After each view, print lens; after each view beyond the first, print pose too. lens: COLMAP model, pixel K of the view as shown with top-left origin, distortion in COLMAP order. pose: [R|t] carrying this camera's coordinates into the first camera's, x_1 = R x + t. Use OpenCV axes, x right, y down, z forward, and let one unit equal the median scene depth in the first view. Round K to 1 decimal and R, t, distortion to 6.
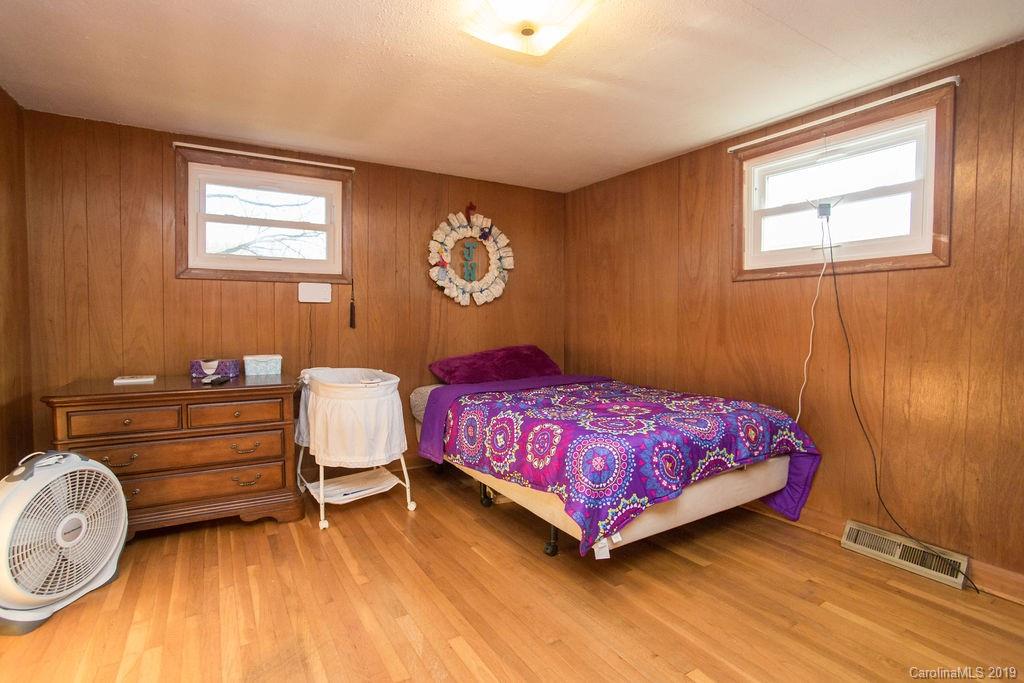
lens RADIAL K [[519.3, 0, 512.0], [0, 519.3, 341.5], [0, 0, 1]] dist [-0.100826, 0.053568]
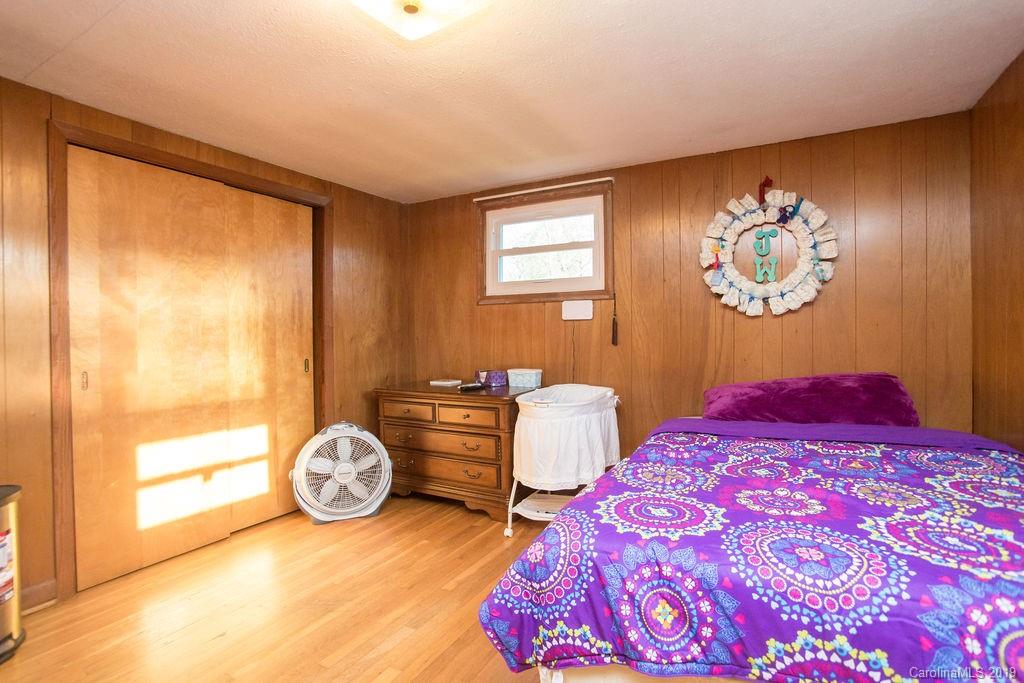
lens RADIAL K [[519.3, 0, 512.0], [0, 519.3, 341.5], [0, 0, 1]] dist [-0.100826, 0.053568]
pose [[0.466416, 0.001981, -0.884563, 0.482348], [-0.023525, 0.999672, -0.010165, -0.020334], [0.884252, 0.025550, 0.466310, 0.422474]]
